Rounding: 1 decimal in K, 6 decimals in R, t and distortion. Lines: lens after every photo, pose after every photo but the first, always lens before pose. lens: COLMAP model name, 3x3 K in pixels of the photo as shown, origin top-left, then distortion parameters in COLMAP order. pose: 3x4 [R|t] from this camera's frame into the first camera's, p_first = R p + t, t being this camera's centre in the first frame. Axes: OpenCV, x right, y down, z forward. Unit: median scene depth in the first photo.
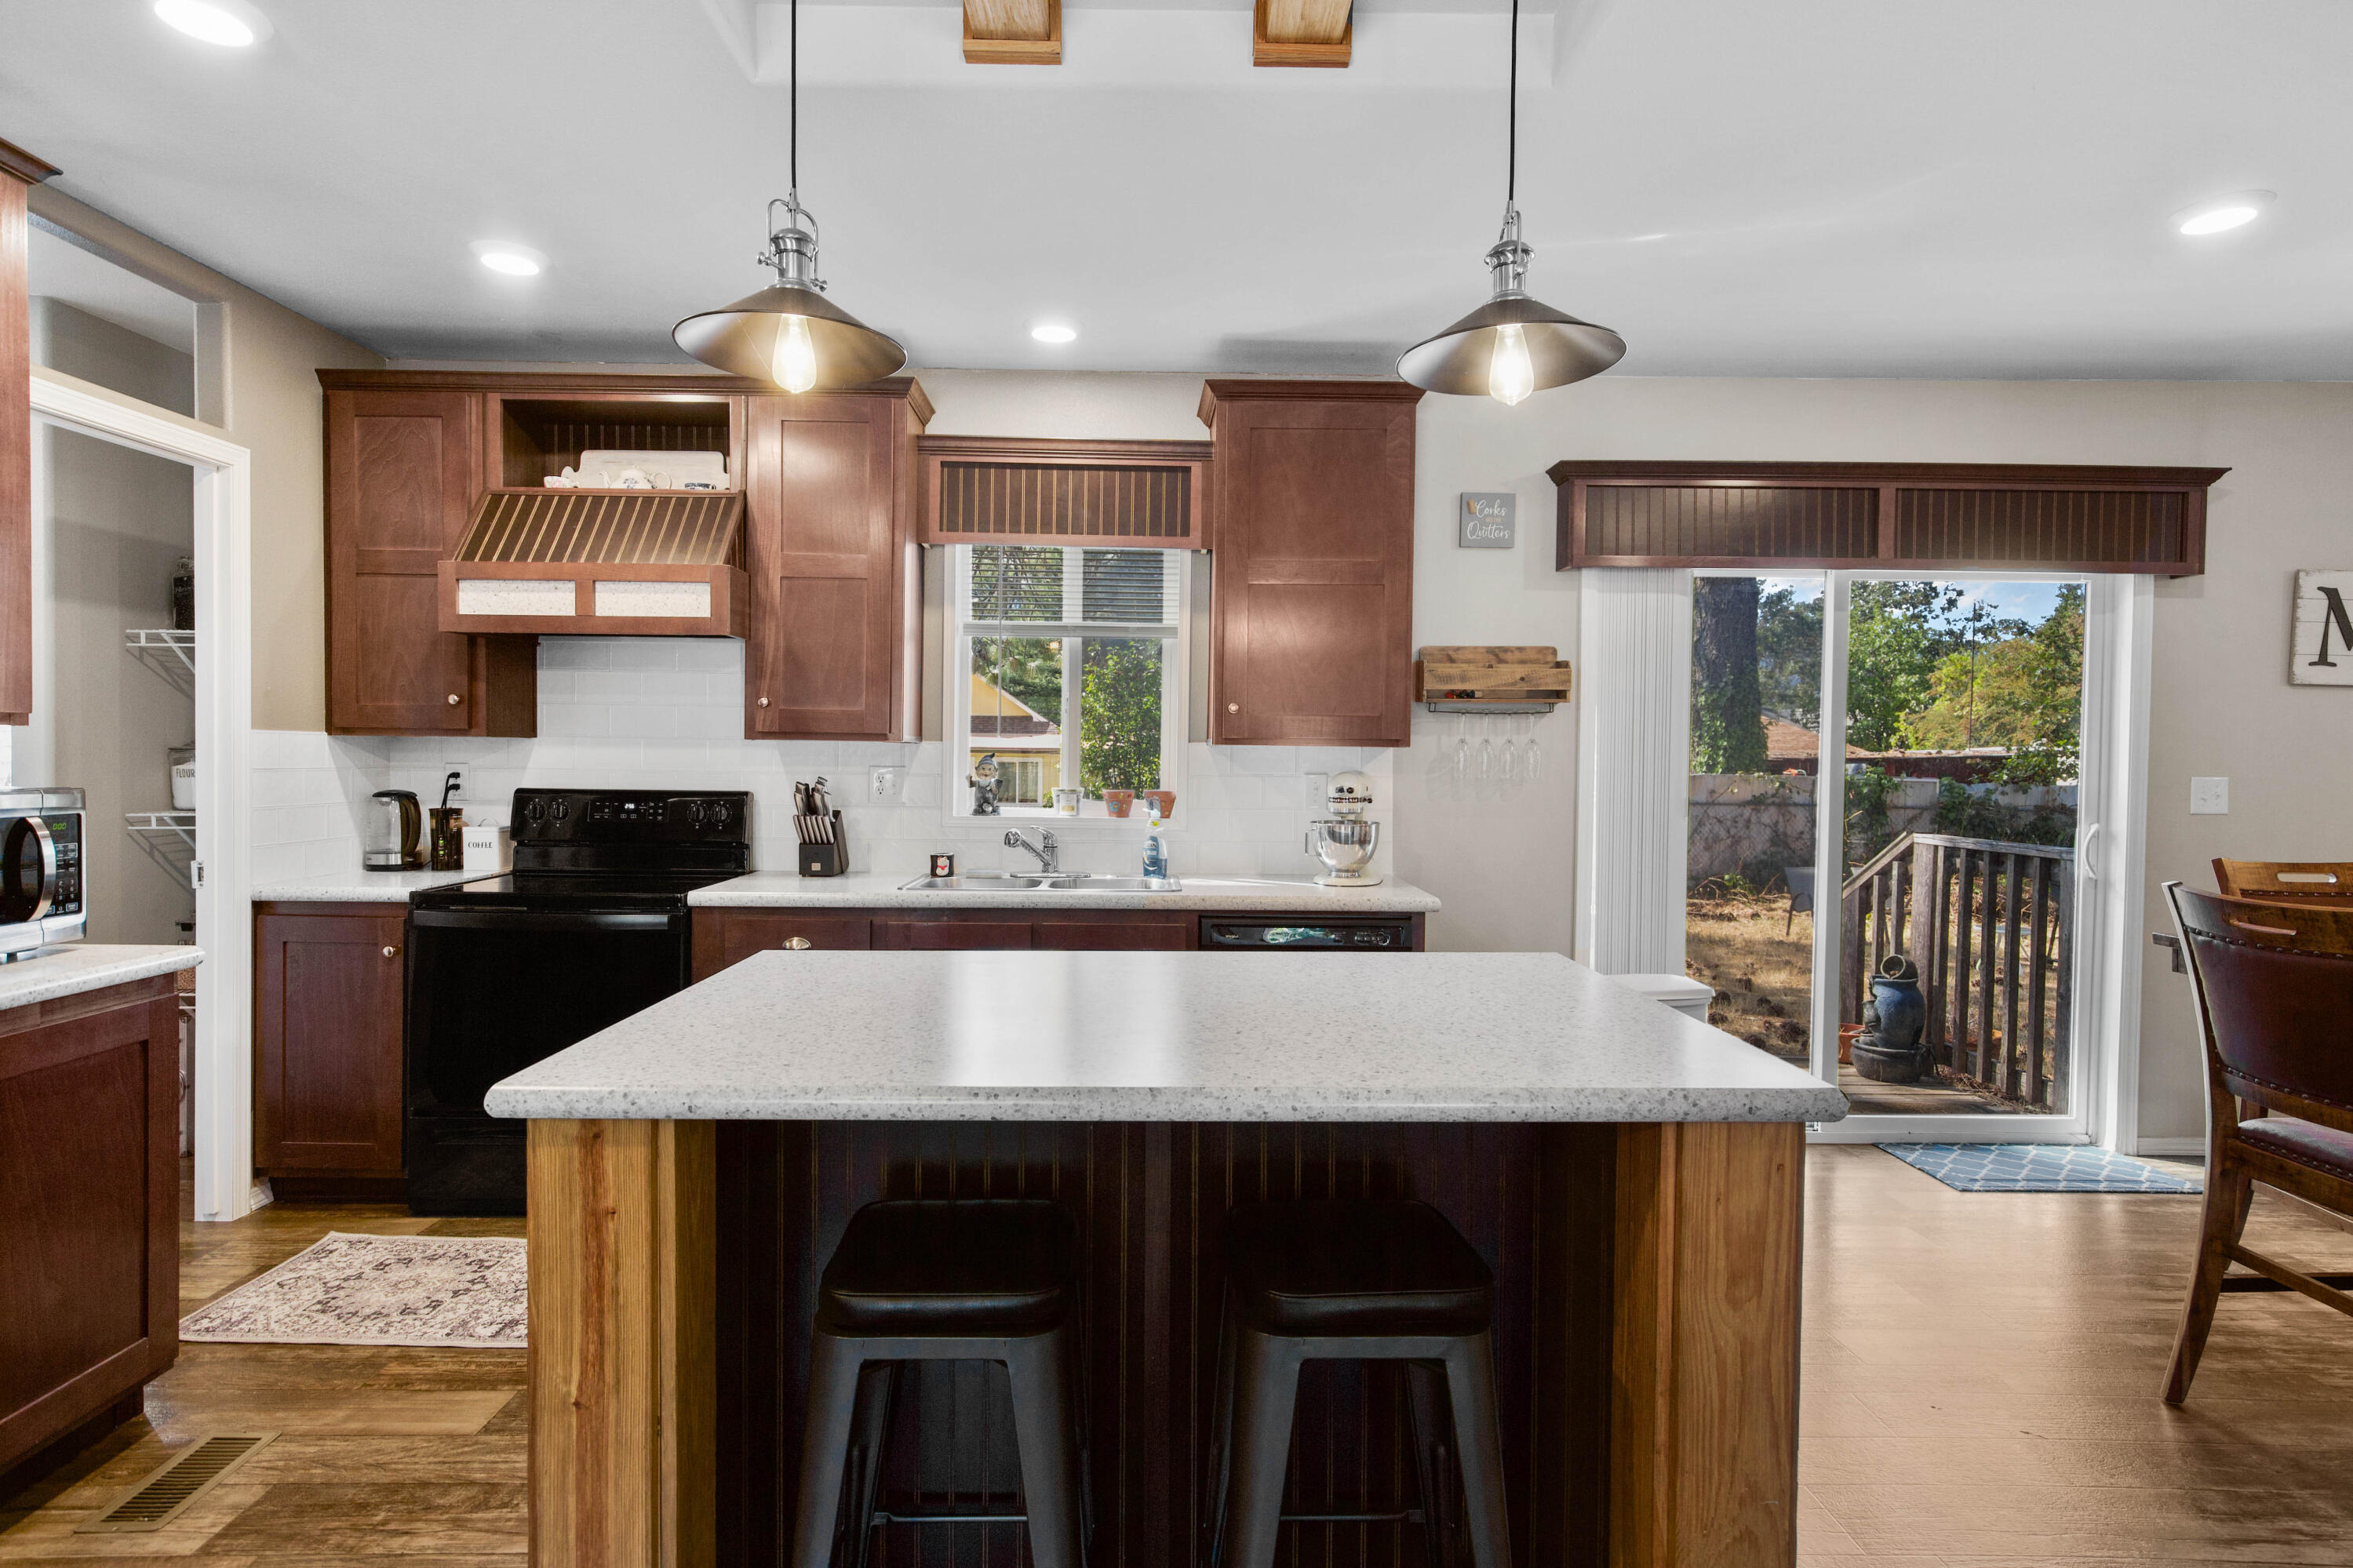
lens RADIAL K [[1226.6, 0, 1161.1], [0, 1226.6, 780.7], [0, 0, 1]] dist [0.002403, 0.000809]
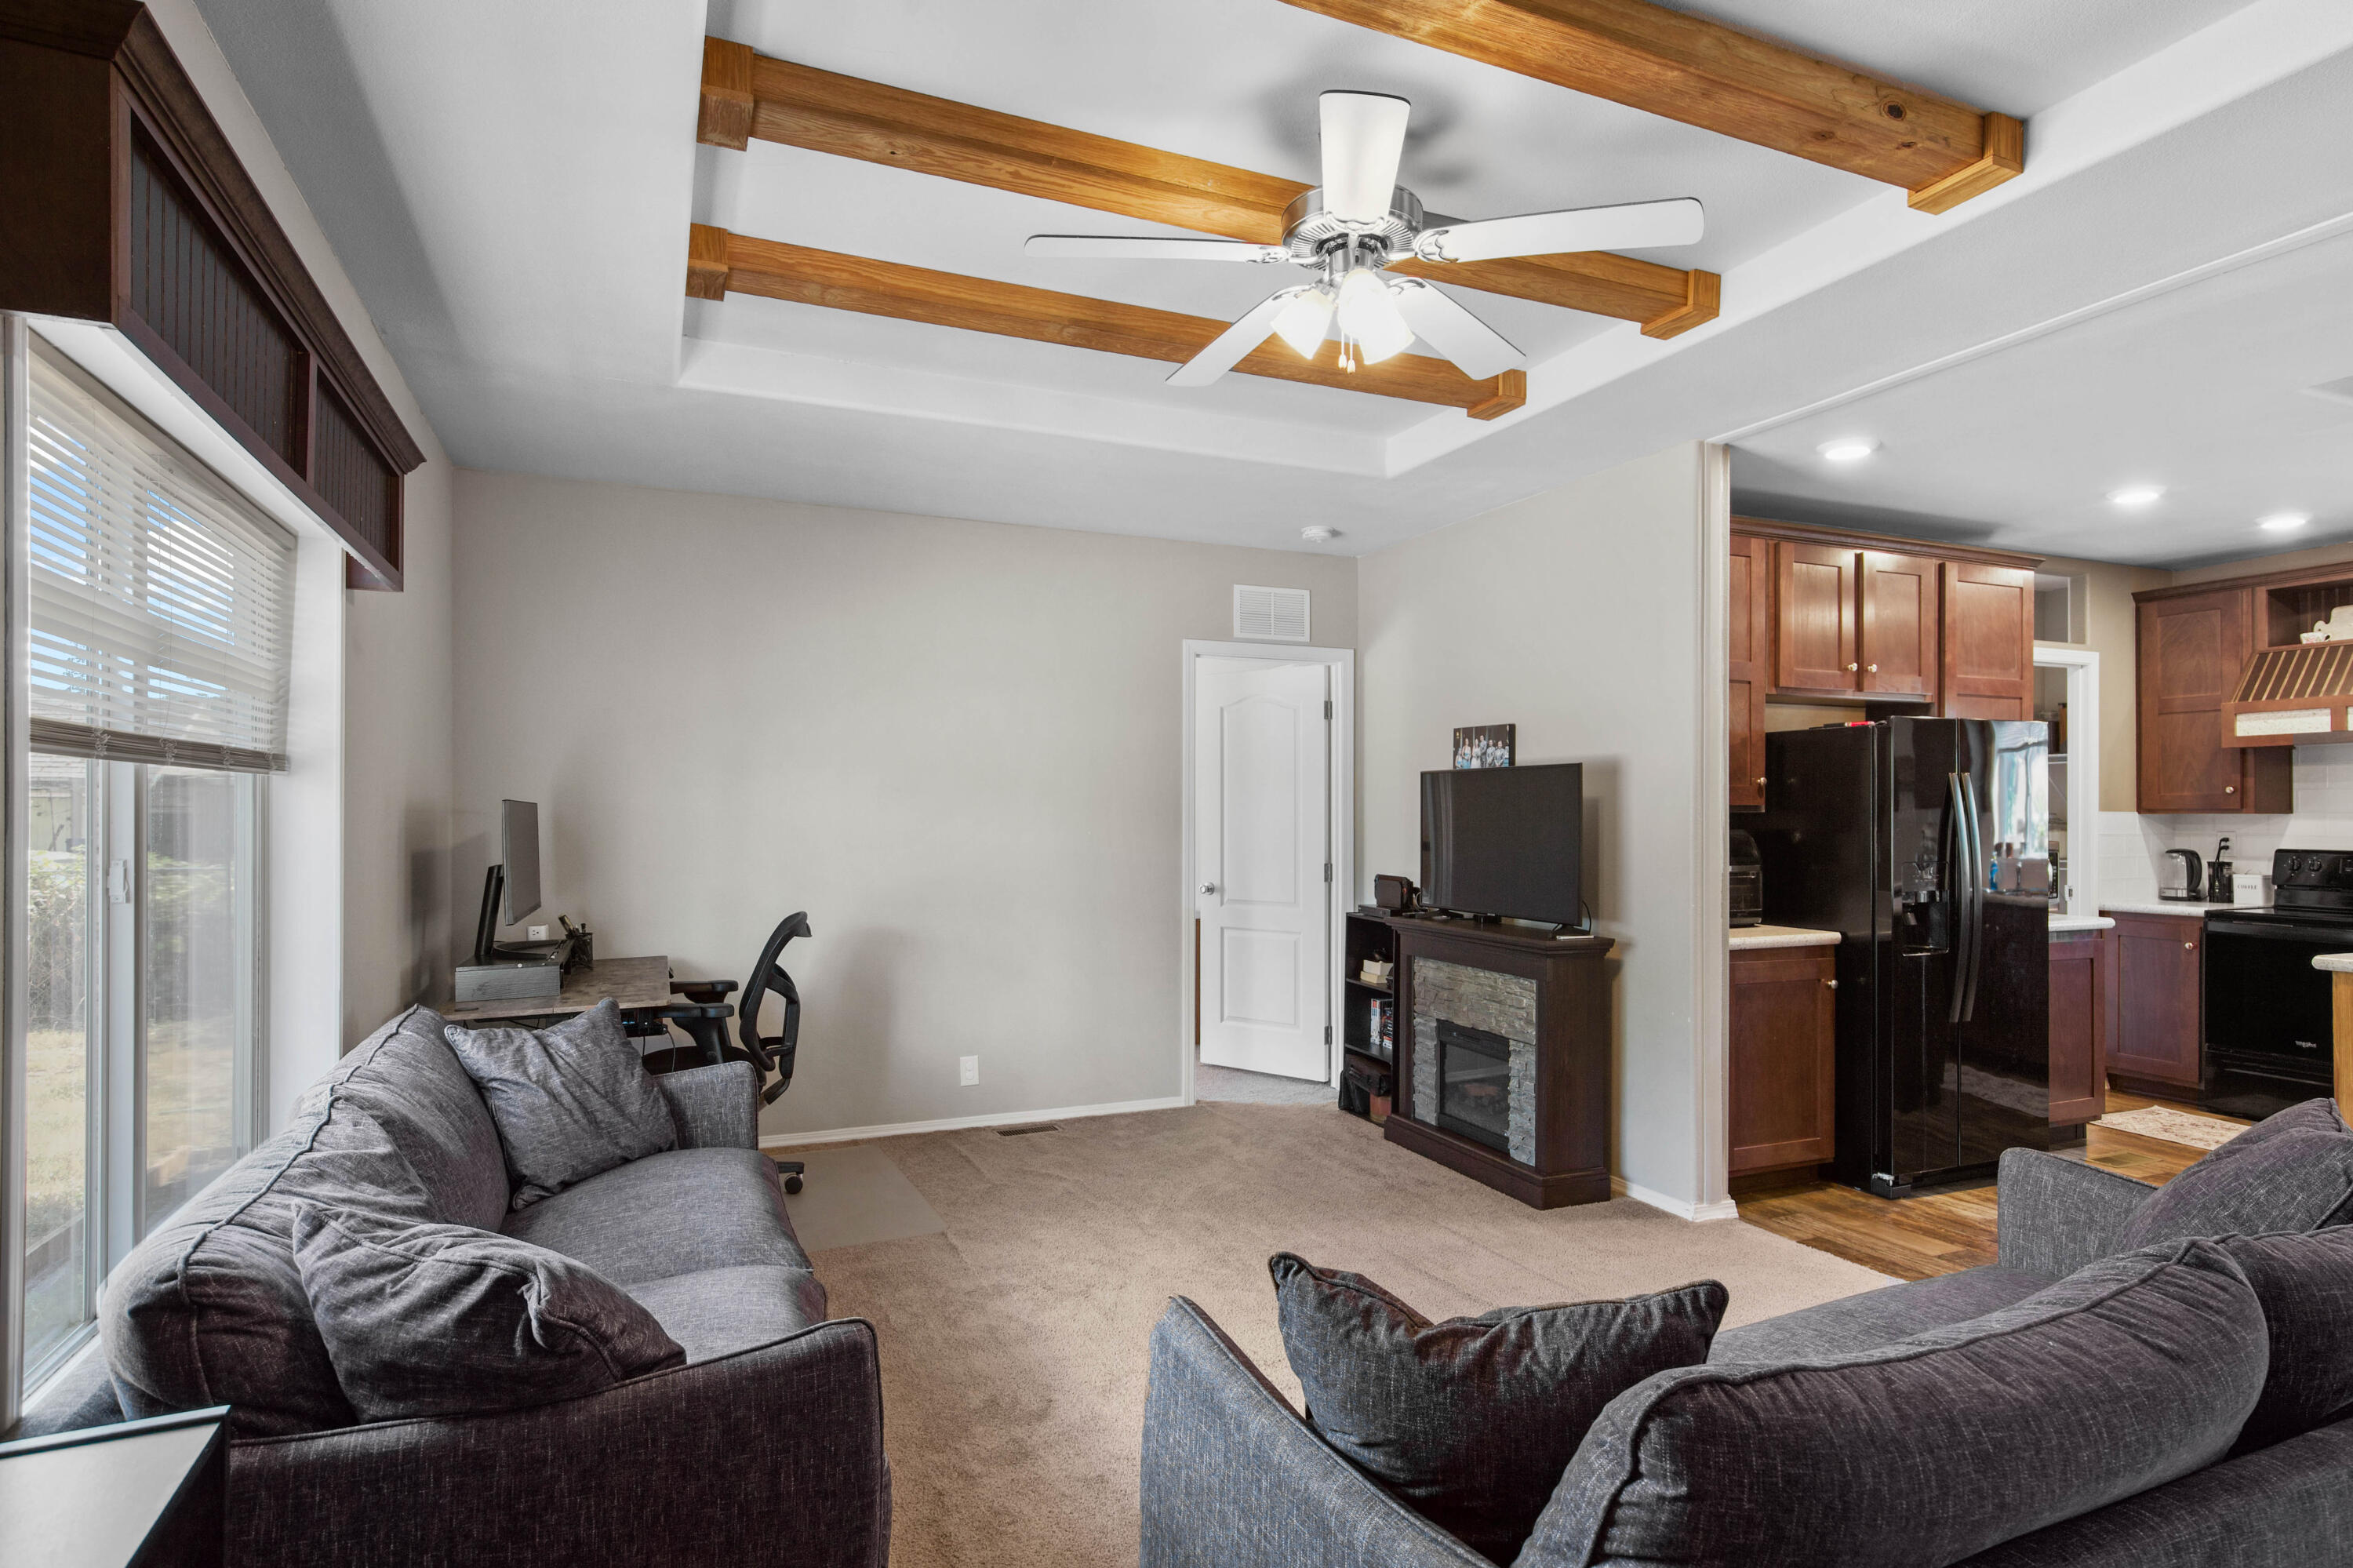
lens RADIAL K [[1239.1, 0, 1171.6], [0, 1239.1, 808.4], [0, 0, 1]] dist [0.002657, 0.002027]
pose [[0.387934, -0.016456, -0.921540, 0.337056], [-0.017928, 0.999517, -0.025396, 0.019926], [0.921513, 0.026373, 0.387451, -0.807900]]
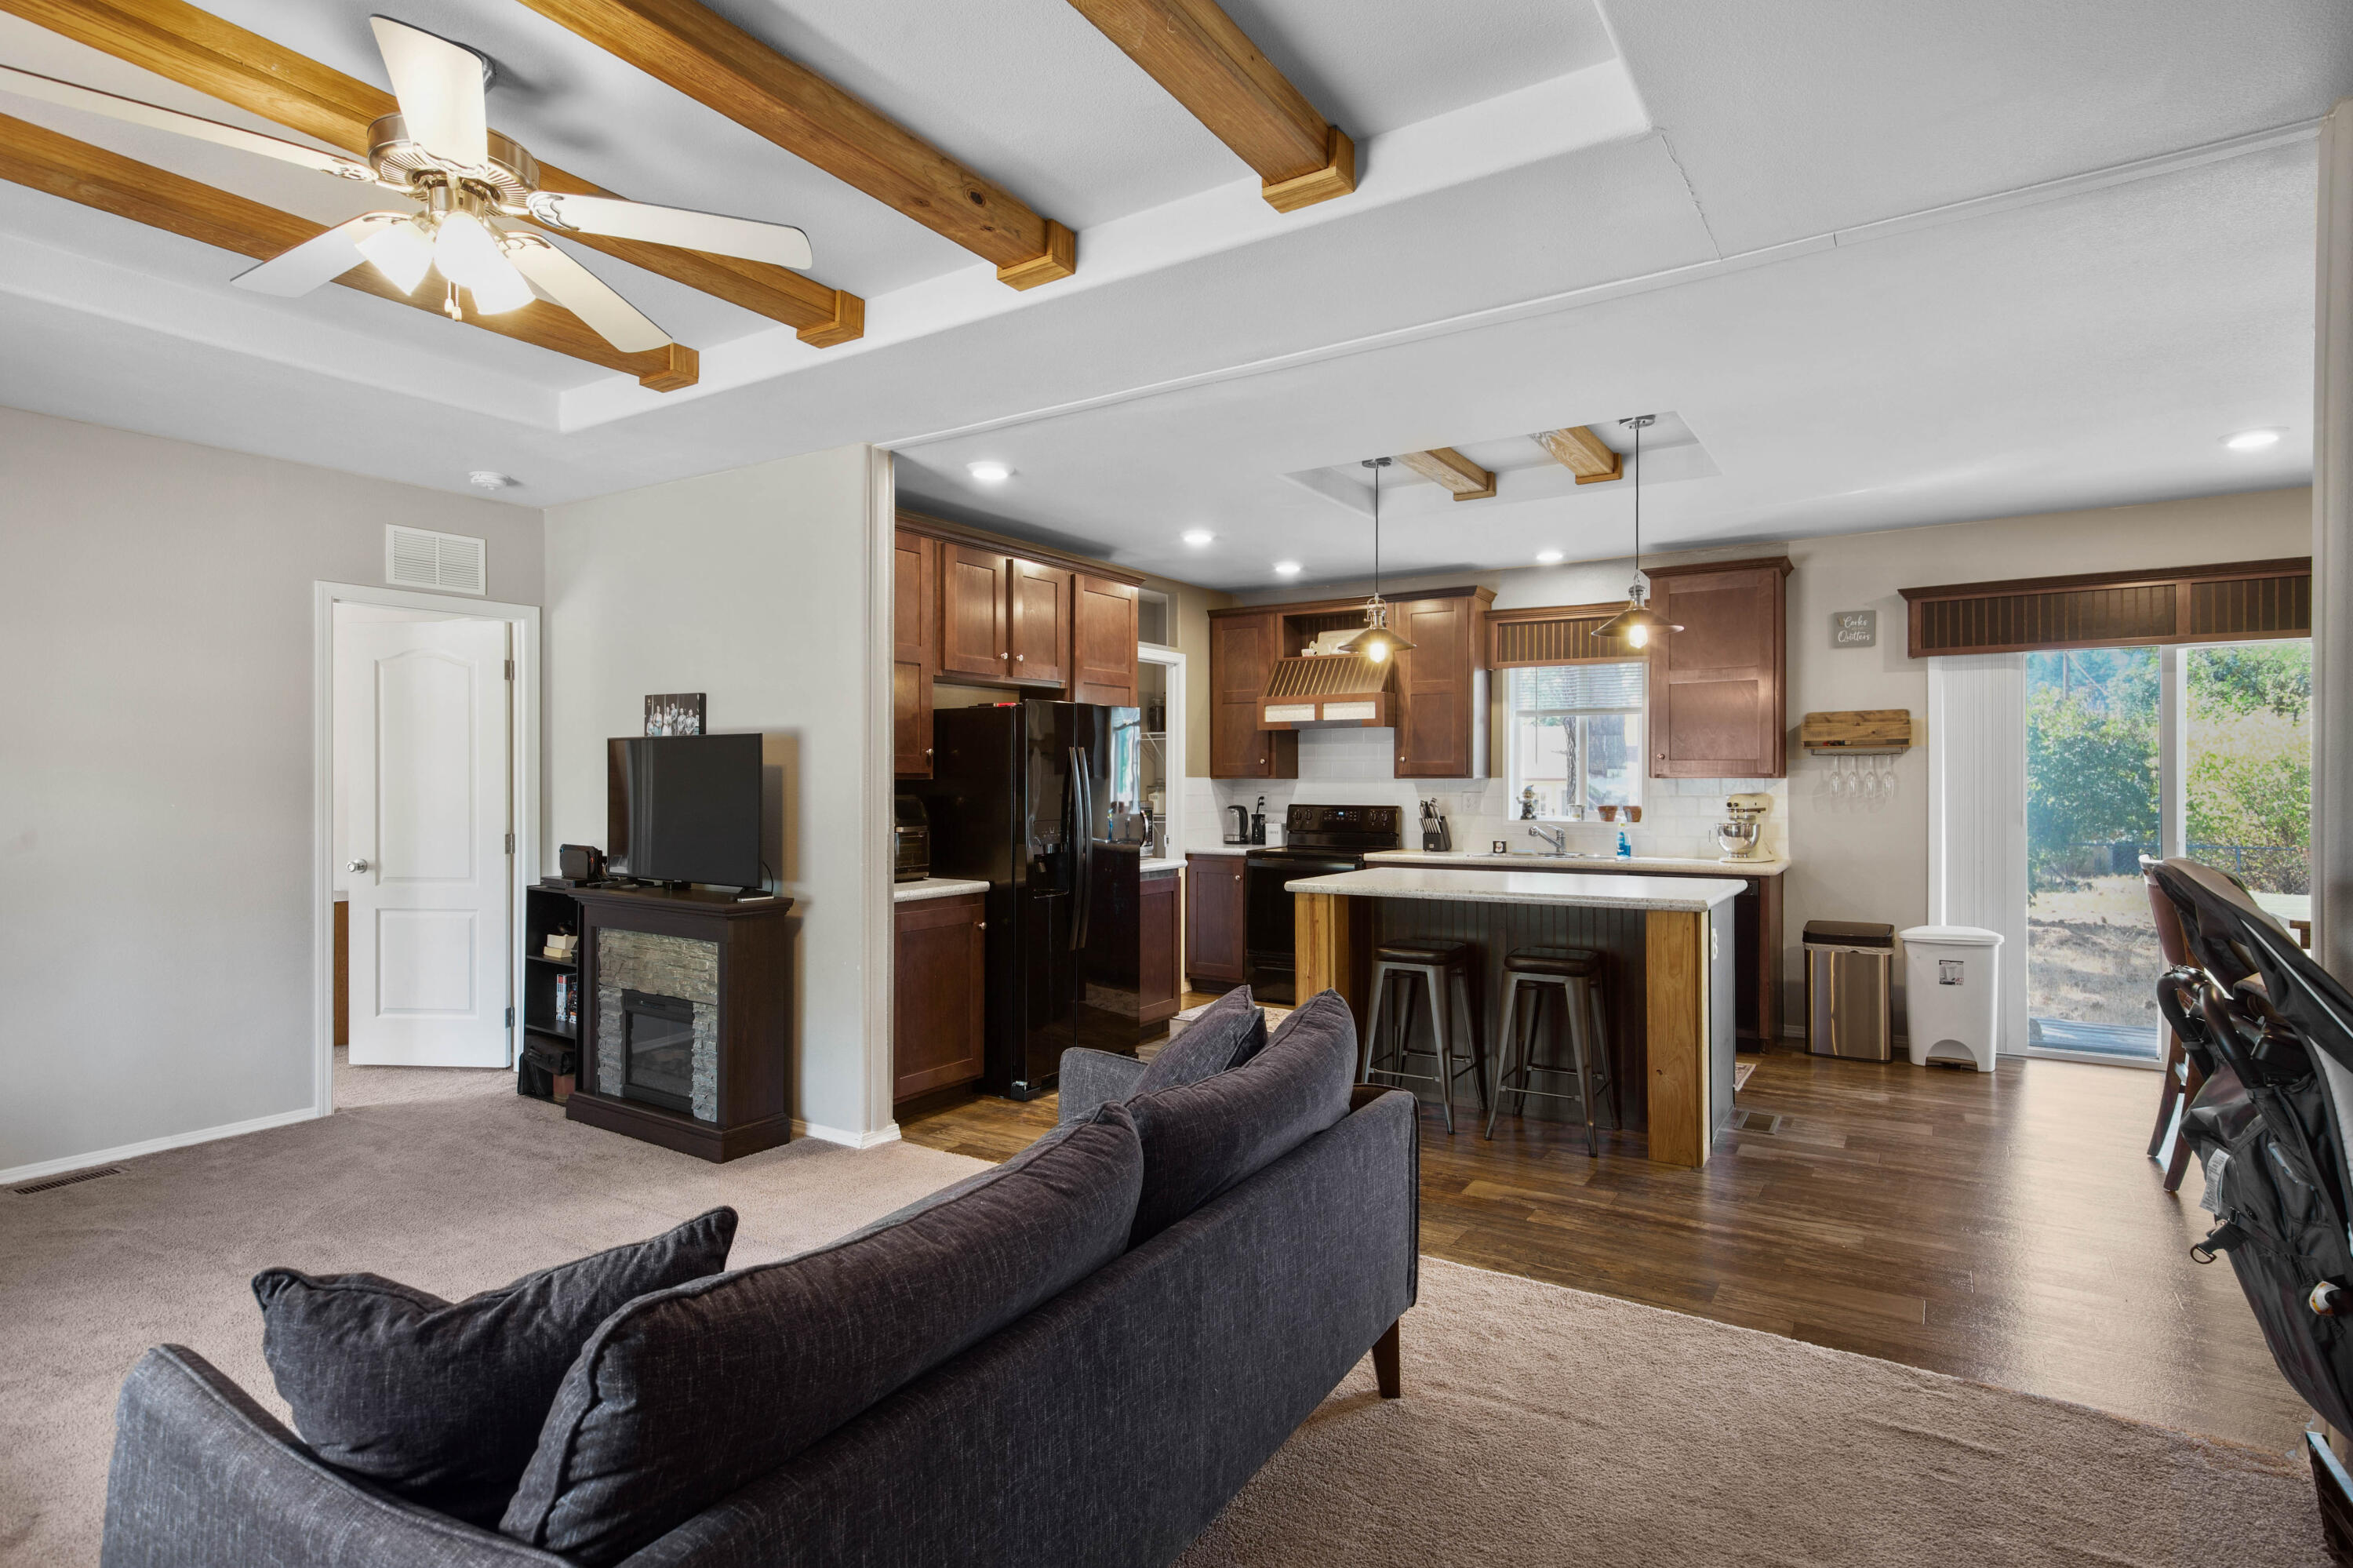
lens RADIAL K [[1197.0, 0, 1161.7], [0, 1197.0, 781.1], [0, 0, 1]] dist [-0.003742, 0.008363]
pose [[0.833734, -0.011409, -0.552048, 0.394837], [-0.002021, 0.999717, -0.023712, 0.015544], [0.552162, 0.020885, 0.833475, -0.772733]]
